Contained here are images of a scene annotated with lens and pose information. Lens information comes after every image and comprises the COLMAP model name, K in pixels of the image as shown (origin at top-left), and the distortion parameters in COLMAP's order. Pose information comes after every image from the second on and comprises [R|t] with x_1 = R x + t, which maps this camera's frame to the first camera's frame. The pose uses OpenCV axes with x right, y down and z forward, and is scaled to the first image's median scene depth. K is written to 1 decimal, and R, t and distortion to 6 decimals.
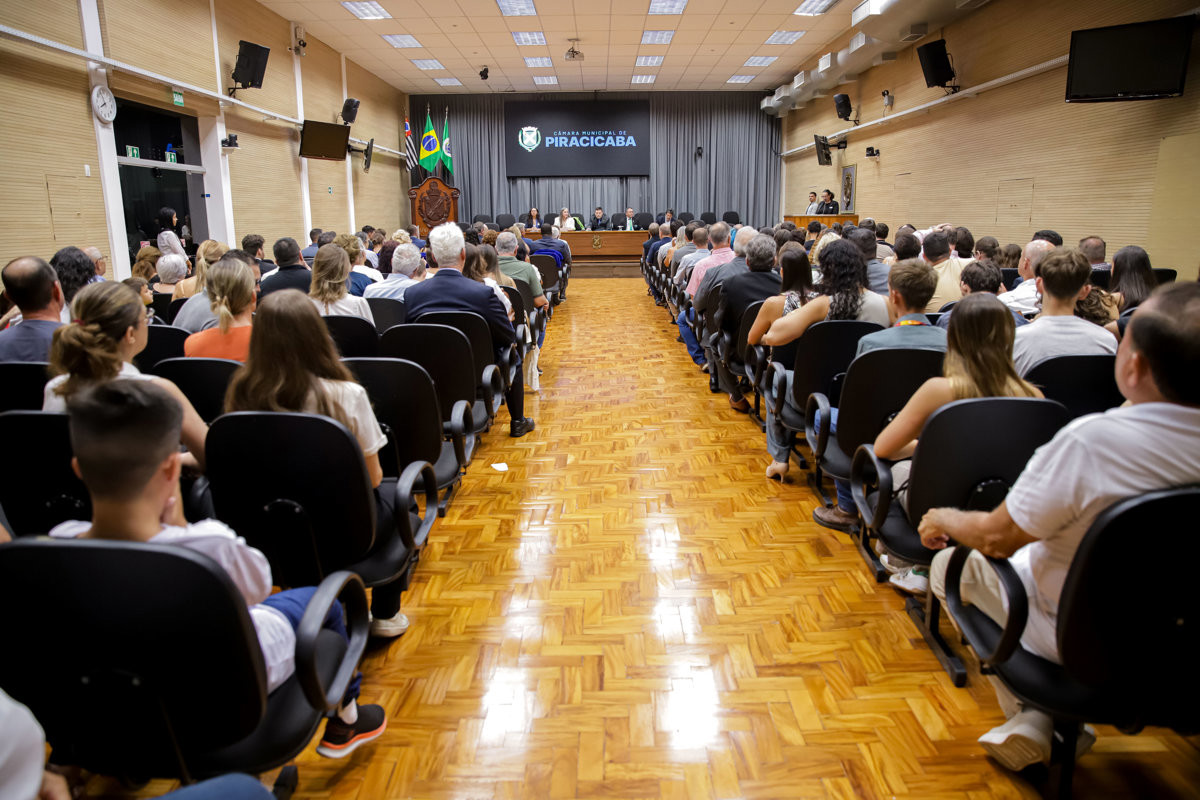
lens RADIAL K [[866.8, 0, 596.5], [0, 866.8, 396.3], [0, 0, 1]] dist [-0.092622, 0.073511]
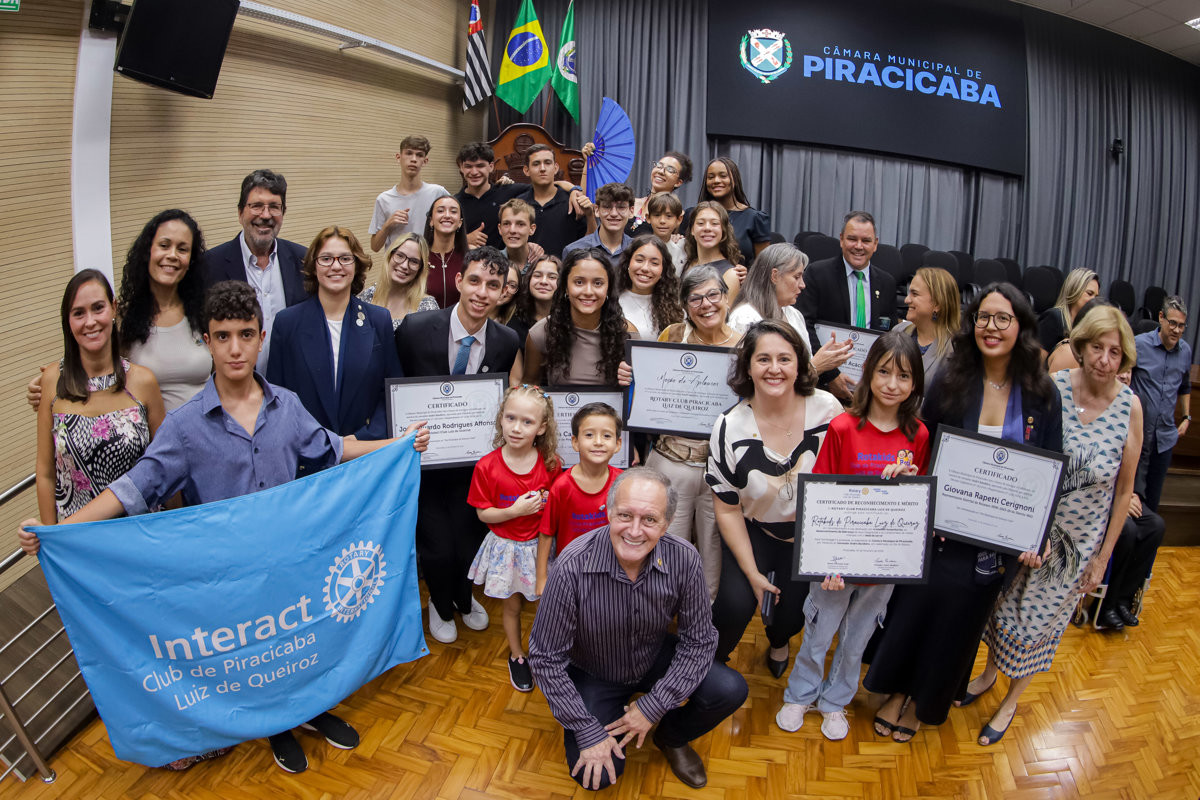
lens RADIAL K [[668.9, 0, 579.8], [0, 668.9, 374.0], [0, 0, 1]] dist [-0.331608, 0.105011]
pose [[0.968858, 0.108003, -0.222822, -0.084334], [-0.092059, 0.992472, 0.080769, -0.161806], [0.229868, -0.057741, 0.971507, 0.692429]]
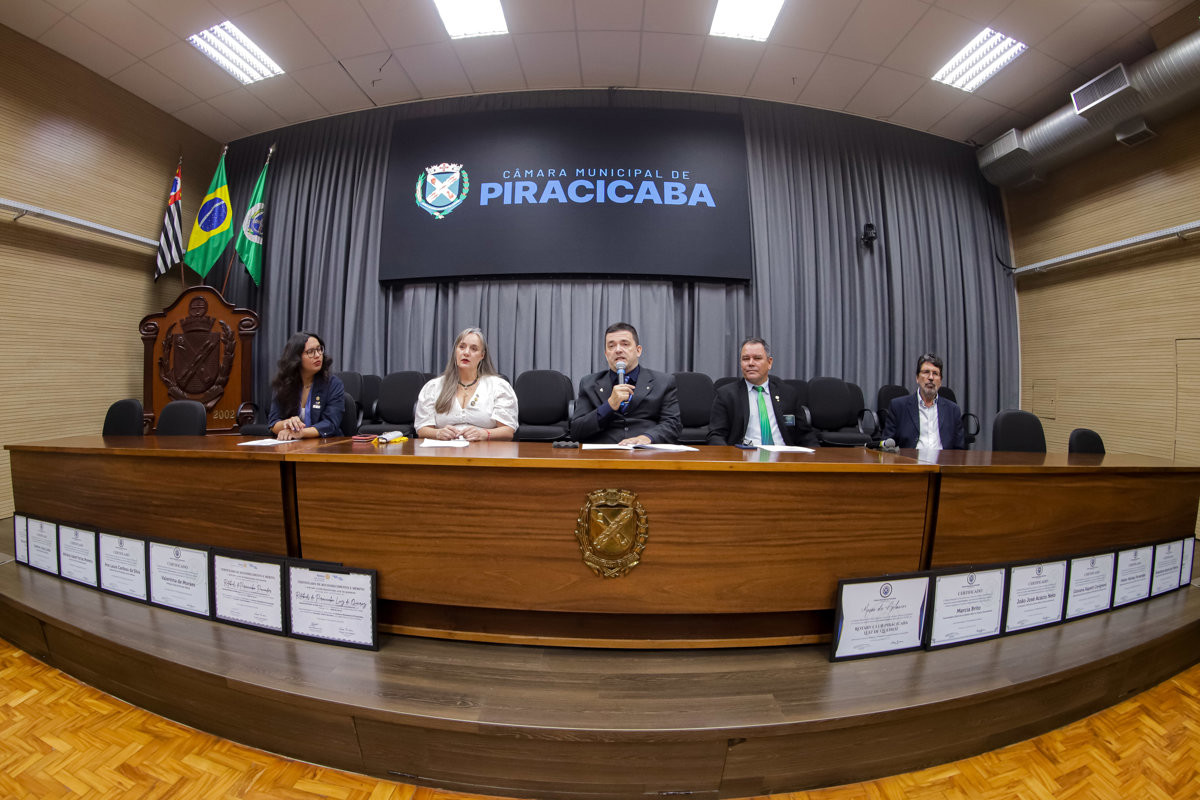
lens RADIAL K [[569.5, 0, 583.0], [0, 569.5, 450.1], [0, 0, 1]] dist [-0.324827, 0.099488]
pose [[0.998928, 0.026405, -0.038030, -0.001013], [-0.030410, 0.993587, -0.108900, -0.157361], [0.034911, 0.109940, 0.993325, 0.781193]]
